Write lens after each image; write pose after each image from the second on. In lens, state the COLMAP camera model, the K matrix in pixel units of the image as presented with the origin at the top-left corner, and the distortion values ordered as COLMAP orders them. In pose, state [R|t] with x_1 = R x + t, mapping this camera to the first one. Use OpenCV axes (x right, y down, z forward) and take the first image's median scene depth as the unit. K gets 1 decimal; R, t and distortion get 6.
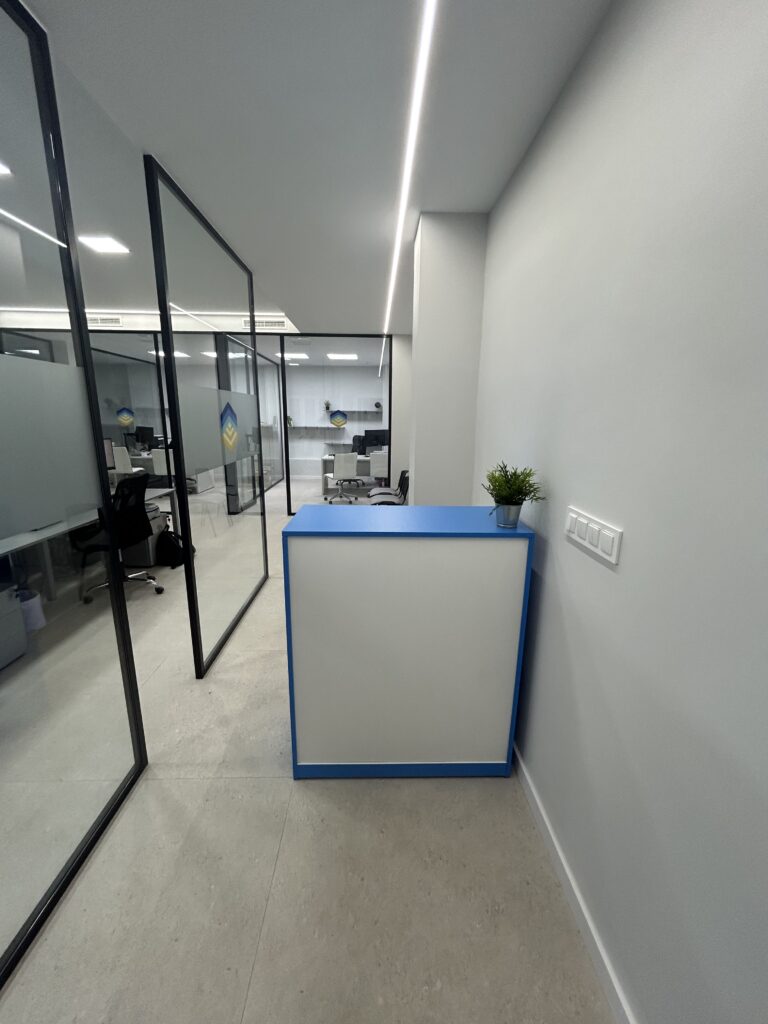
lens RADIAL K [[408.4, 0, 383.4], [0, 408.4, 508.9], [0, 0, 1]] dist [-0.002331, -0.000108]
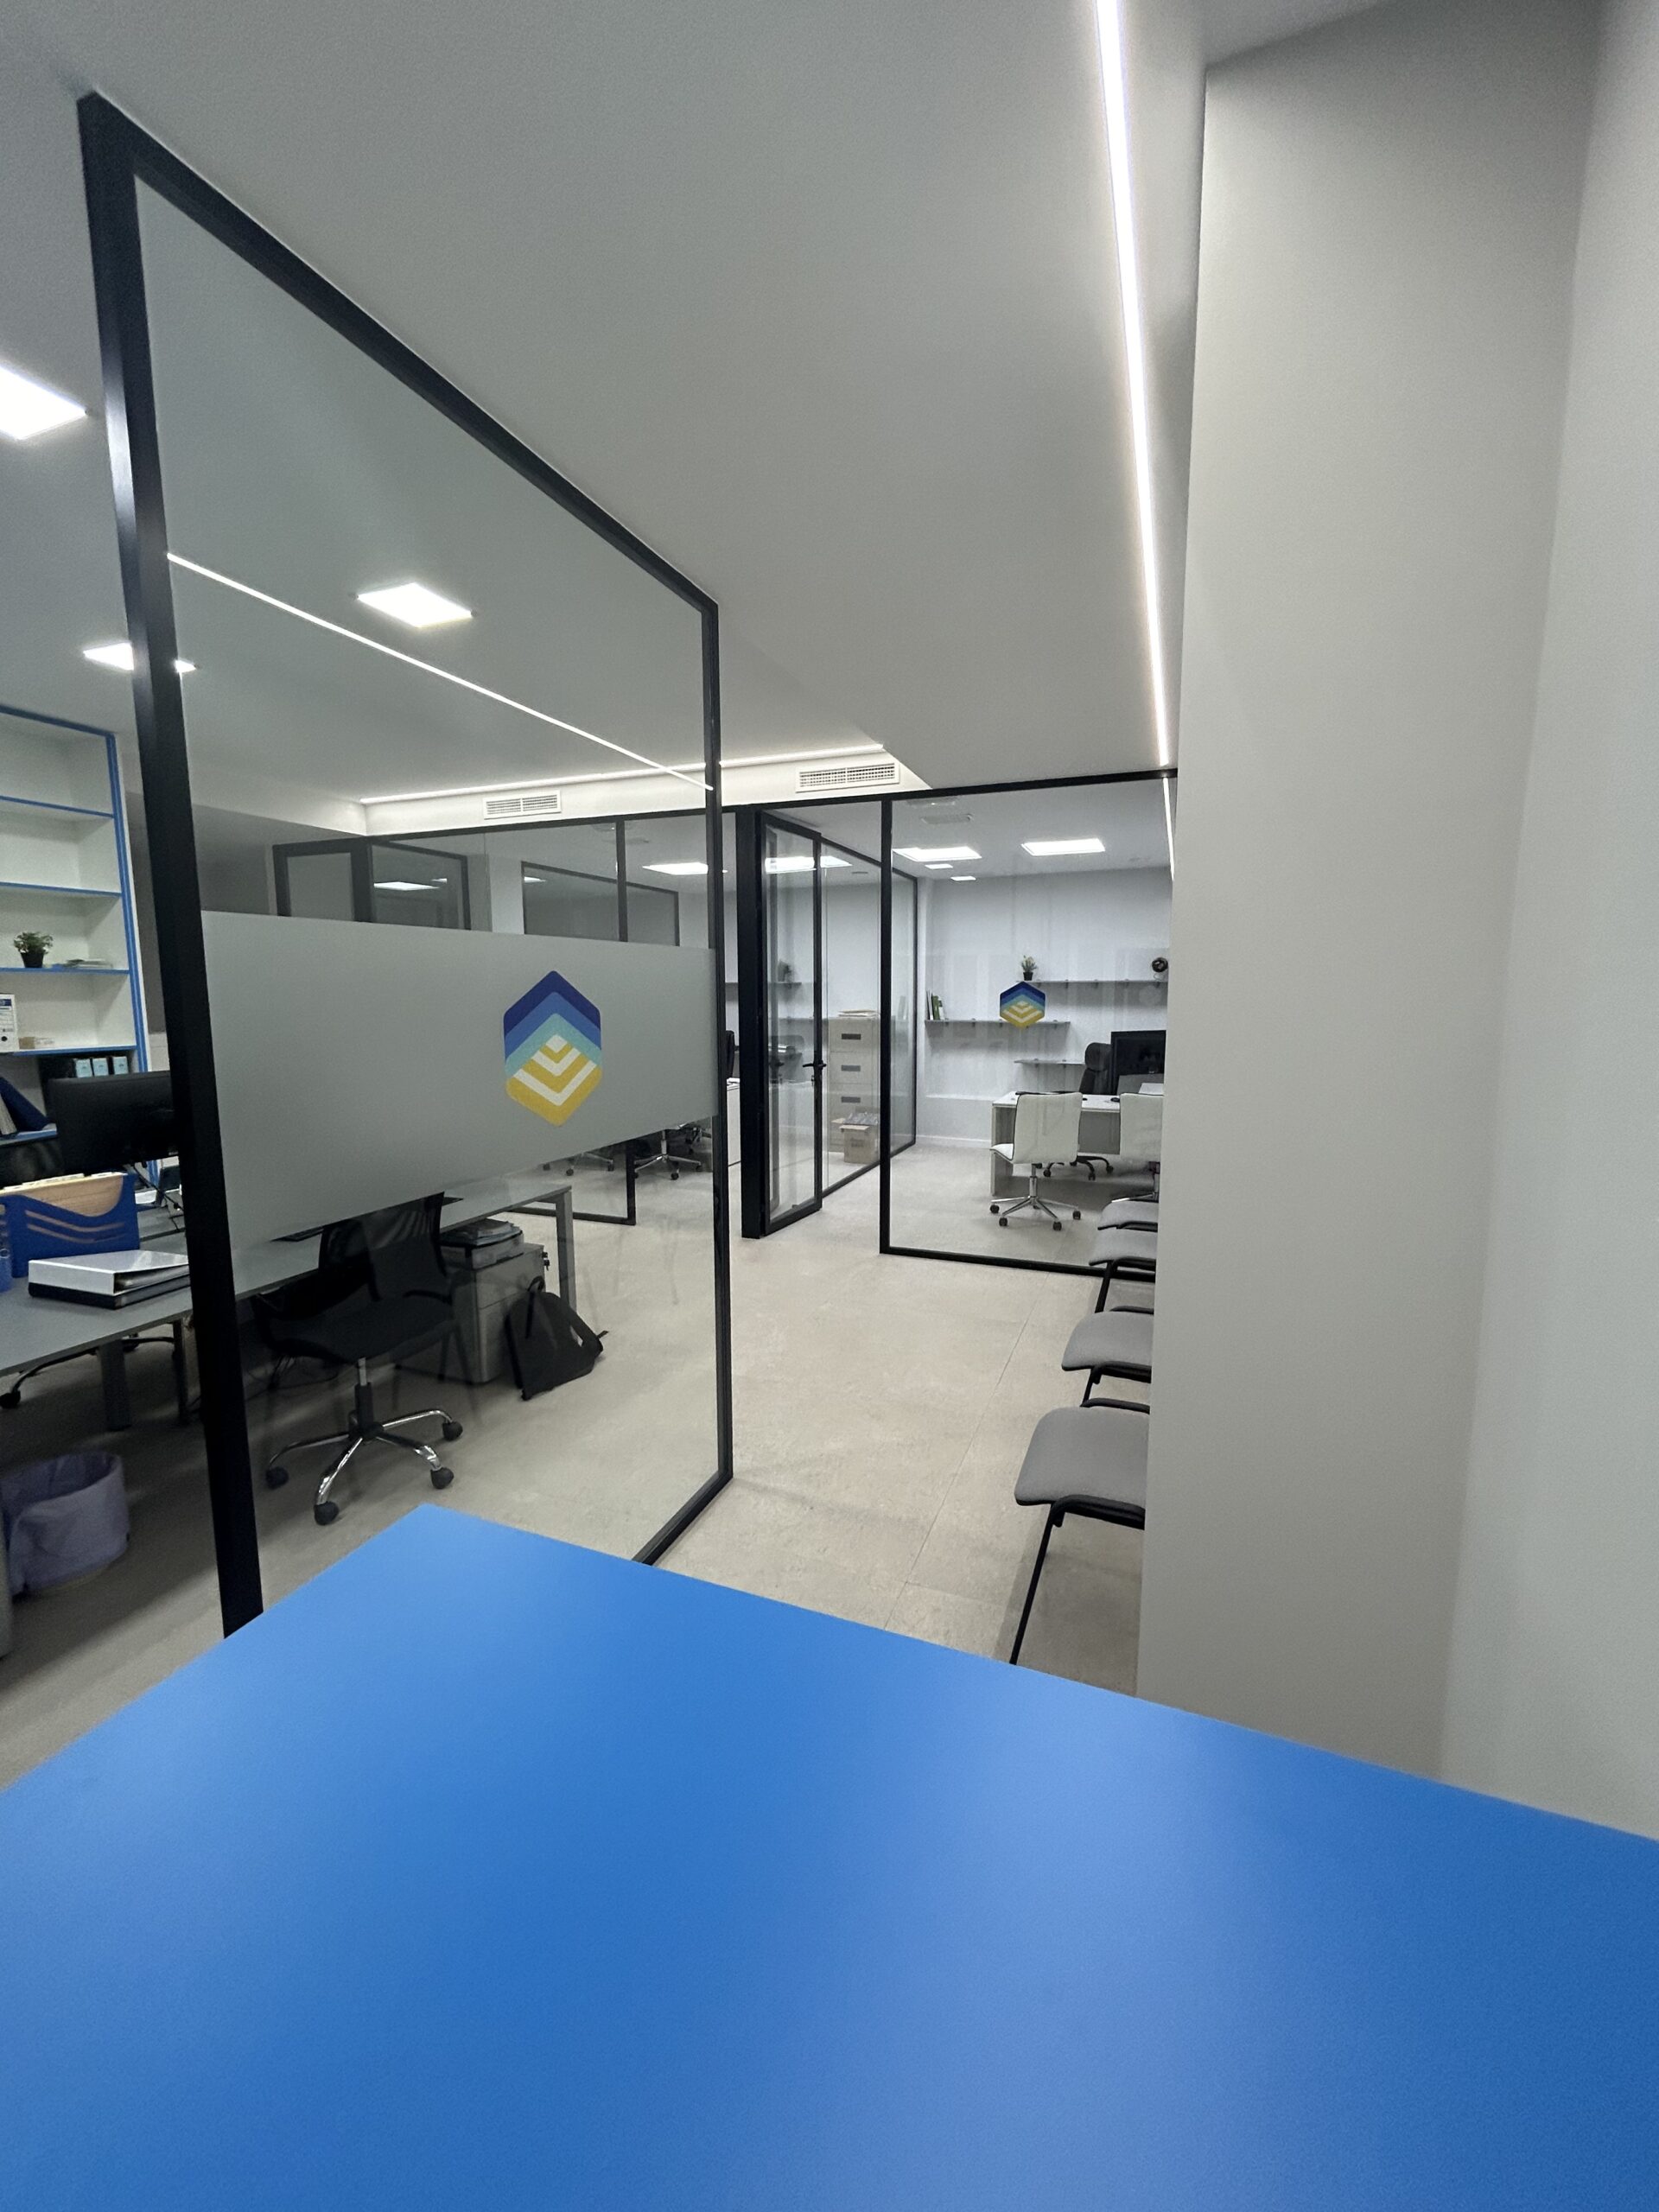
lens RADIAL K [[900.1, 0, 834.7], [0, 900.1, 1104.1], [0, 0, 1]] dist [0.024235, -0.000047]
pose [[0.927562, 0.033390, -0.372174, 0.037488], [-0.070110, 0.993862, -0.085570, -0.047545], [0.367033, 0.105464, 0.924210, 0.182461]]
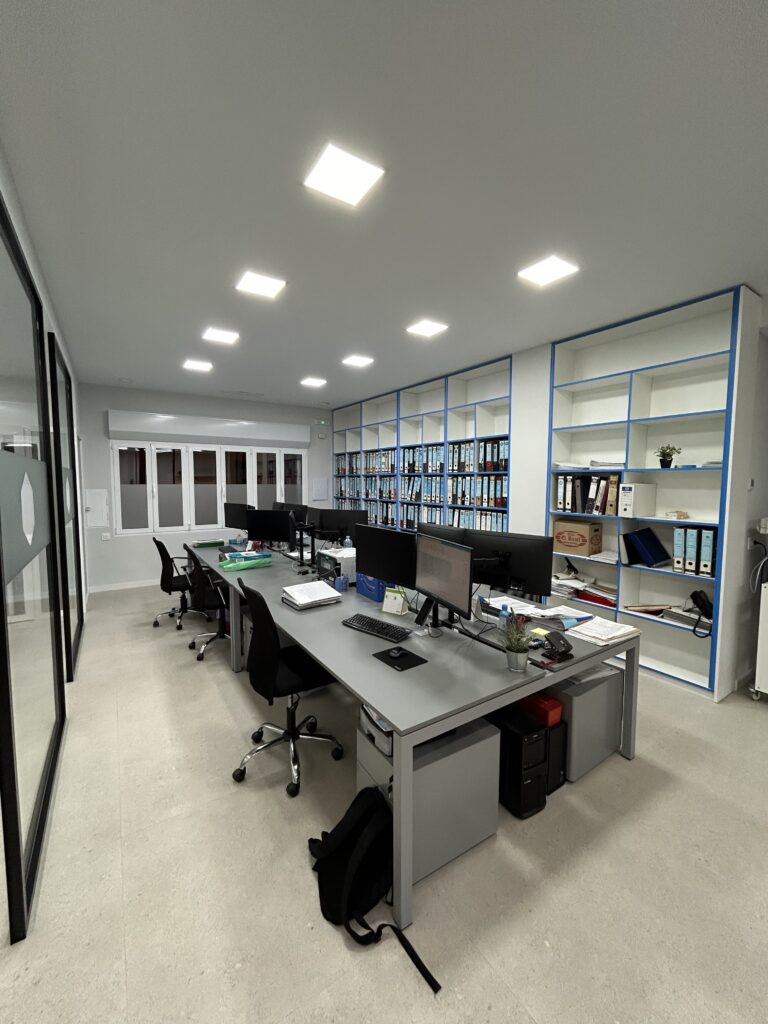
lens RADIAL K [[408.4, 0, 383.4], [0, 408.4, 508.9], [0, 0, 1]] dist [-0.002331, -0.000108]
pose [[-0.843710, 0.032483, -0.535815, -0.219651], [-0.122503, 0.960176, 0.251107, -0.195169], [0.522634, 0.277500, -0.806131, 0.795160]]
